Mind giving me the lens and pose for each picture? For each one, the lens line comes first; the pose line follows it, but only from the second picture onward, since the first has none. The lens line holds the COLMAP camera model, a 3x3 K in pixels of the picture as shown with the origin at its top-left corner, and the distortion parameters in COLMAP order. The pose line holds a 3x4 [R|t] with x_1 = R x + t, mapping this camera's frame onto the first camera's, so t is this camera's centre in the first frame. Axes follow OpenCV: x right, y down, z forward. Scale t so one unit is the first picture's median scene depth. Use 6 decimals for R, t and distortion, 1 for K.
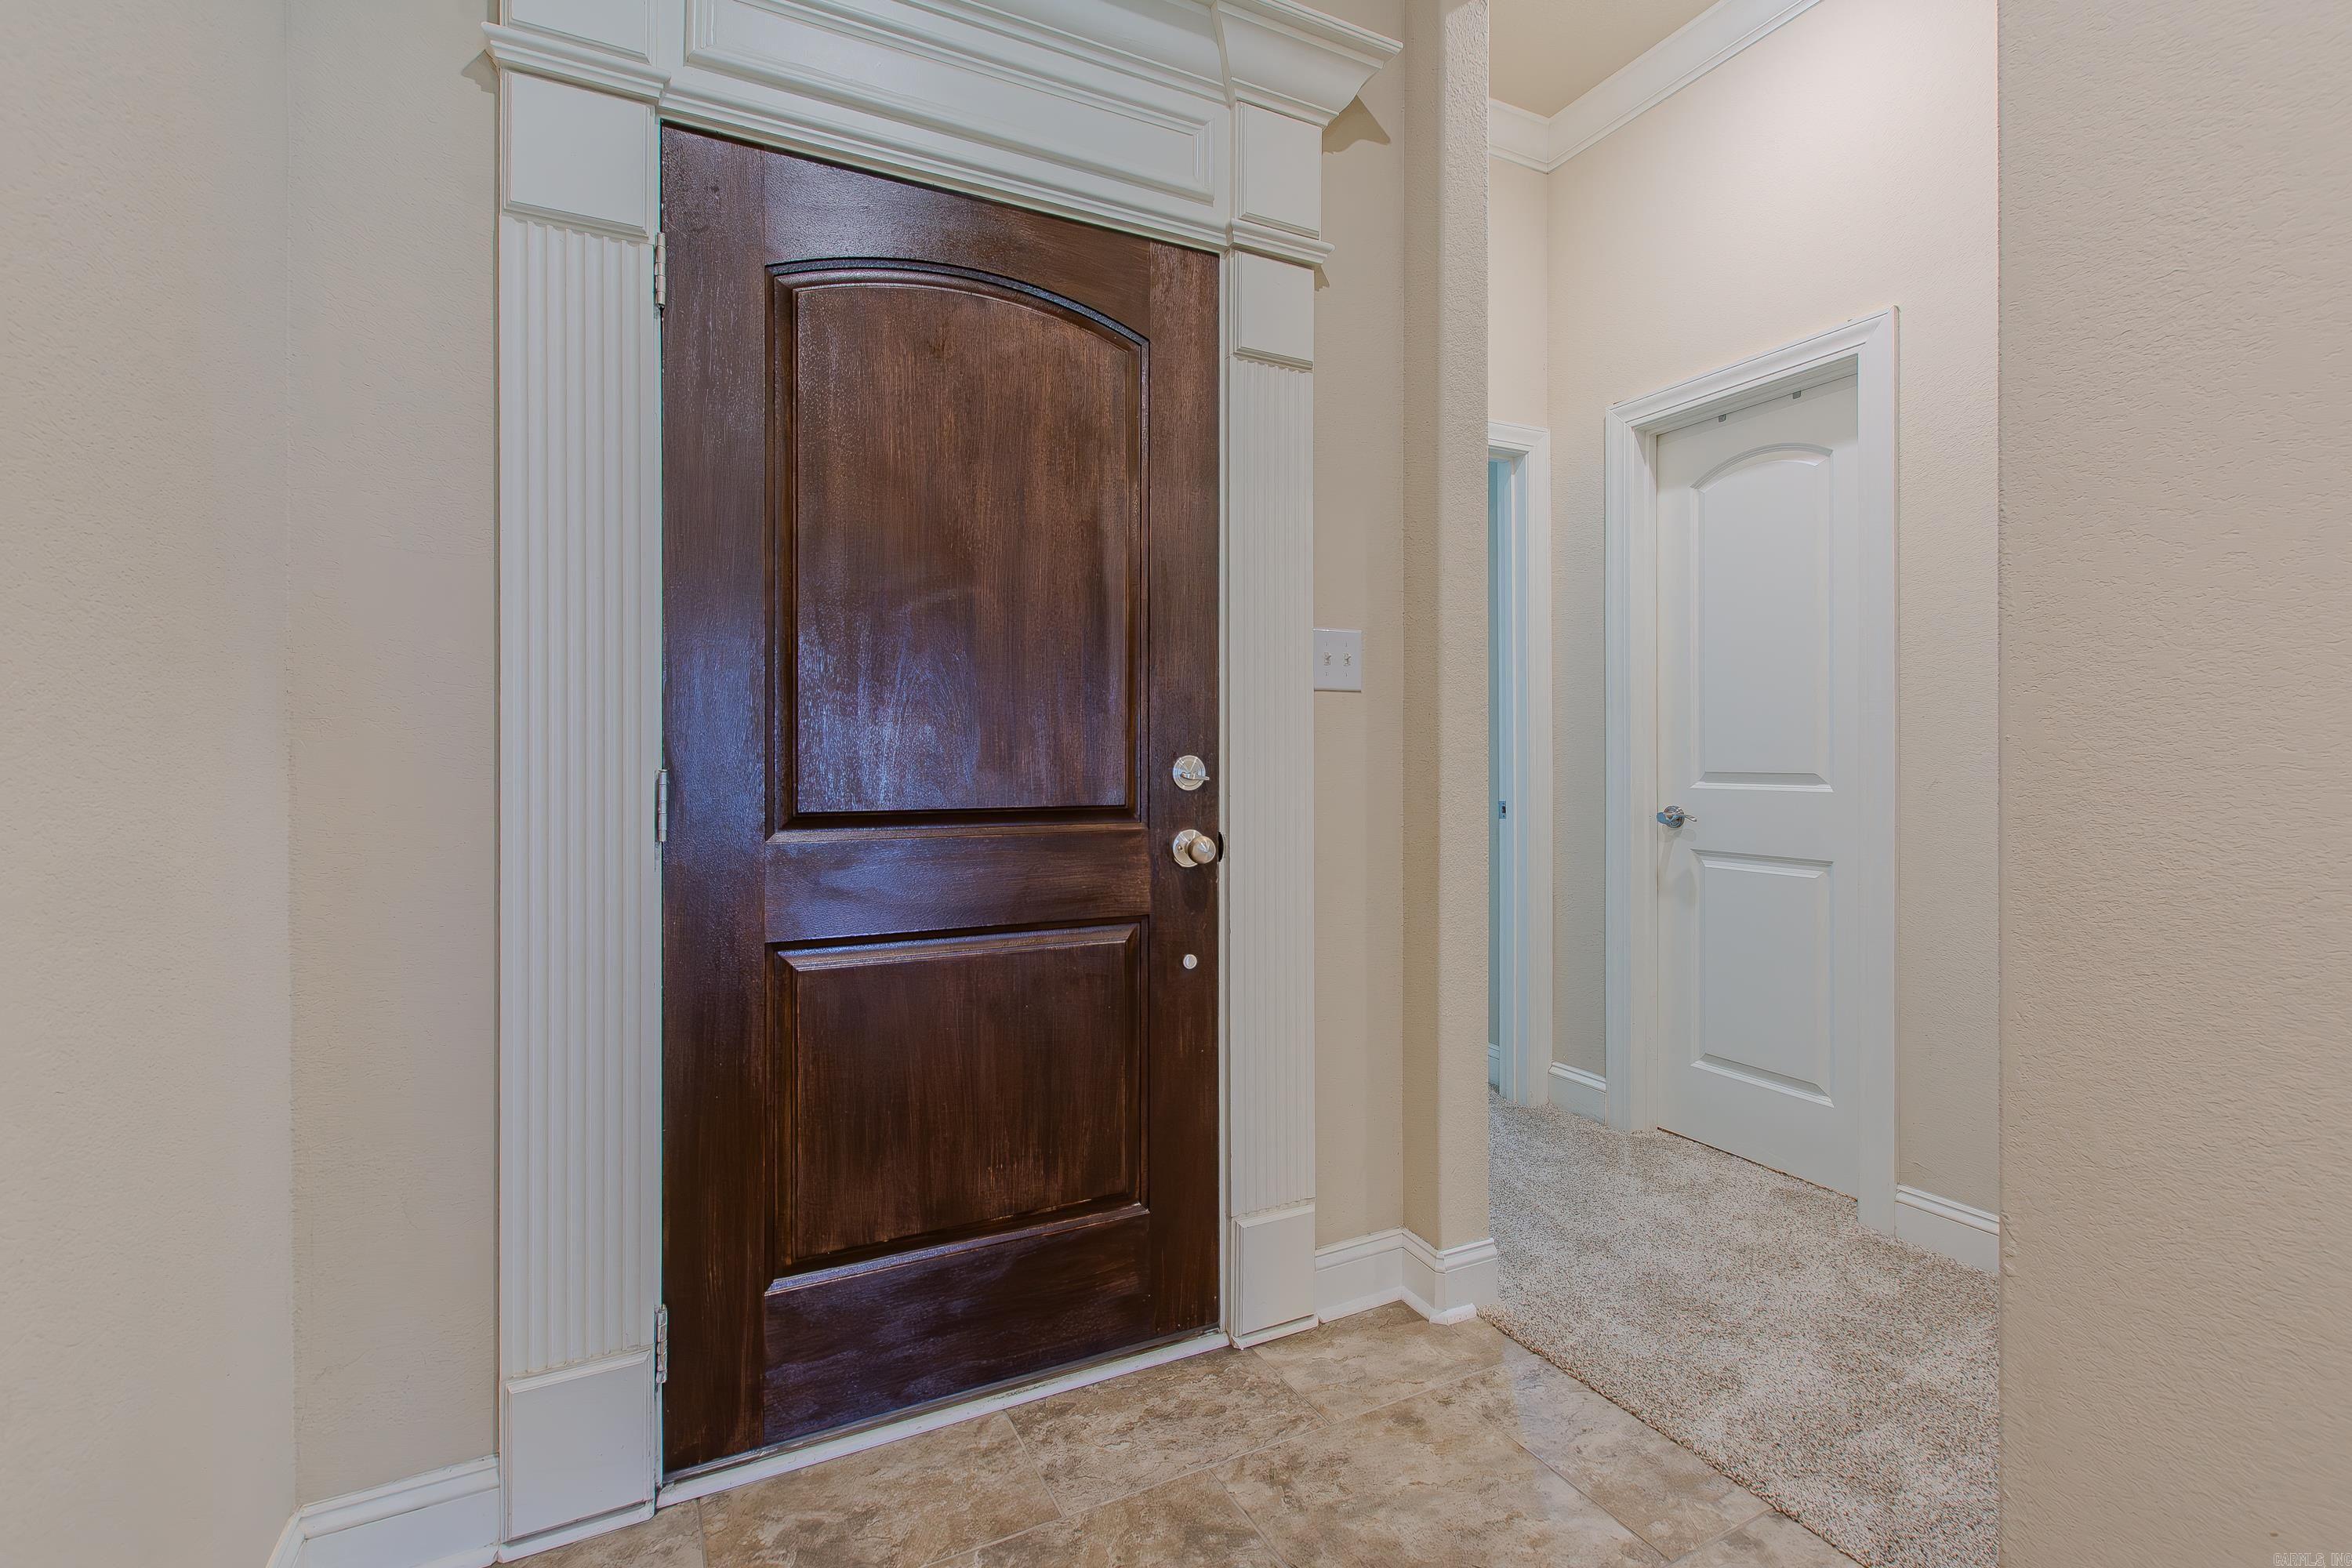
lens RADIAL K [[1059.8, 0, 1179.3], [0, 1059.8, 759.5], [0, 0, 1]] dist [0.006576, -0.004725]
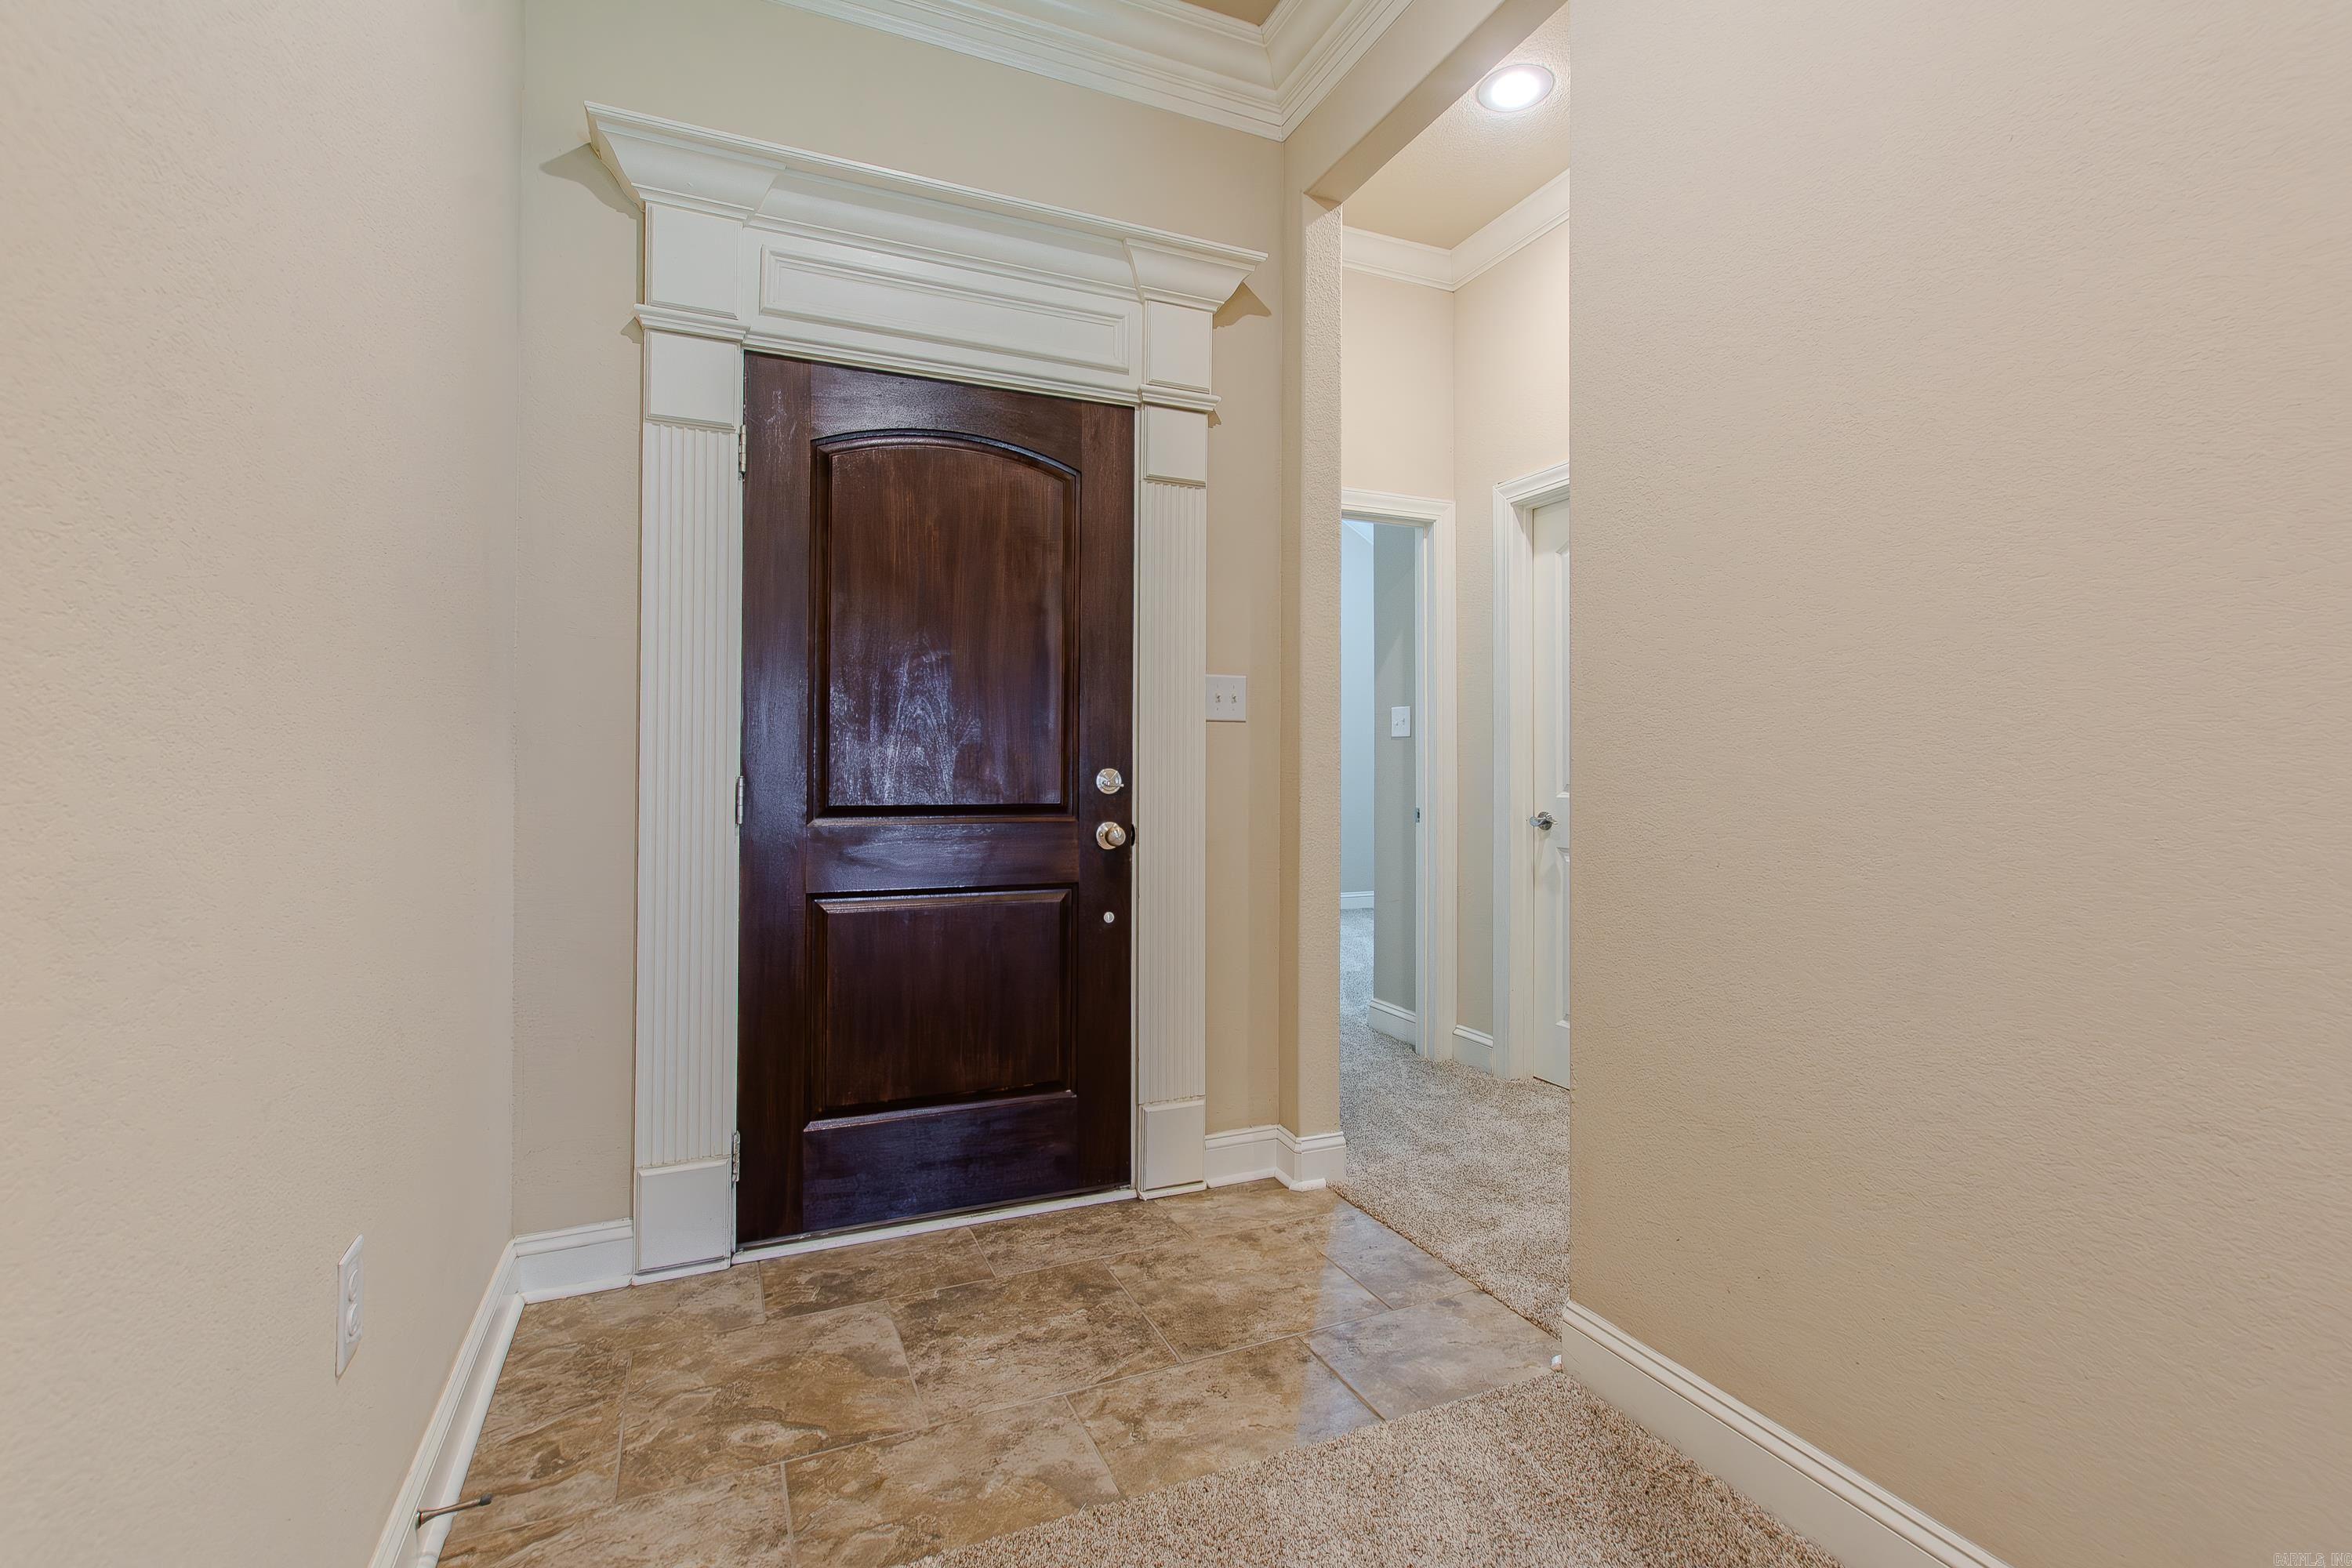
lens RADIAL K [[1077.4, 0, 1186.7], [0, 1077.4, 759.0], [0, 0, 1]] dist [0.003323, -0.002469]
pose [[0.998207, 0.004358, -0.059696, 0.212272], [-0.005126, 0.999906, -0.012723, 0.001119], [0.059635, 0.013006, 0.998136, -0.439528]]
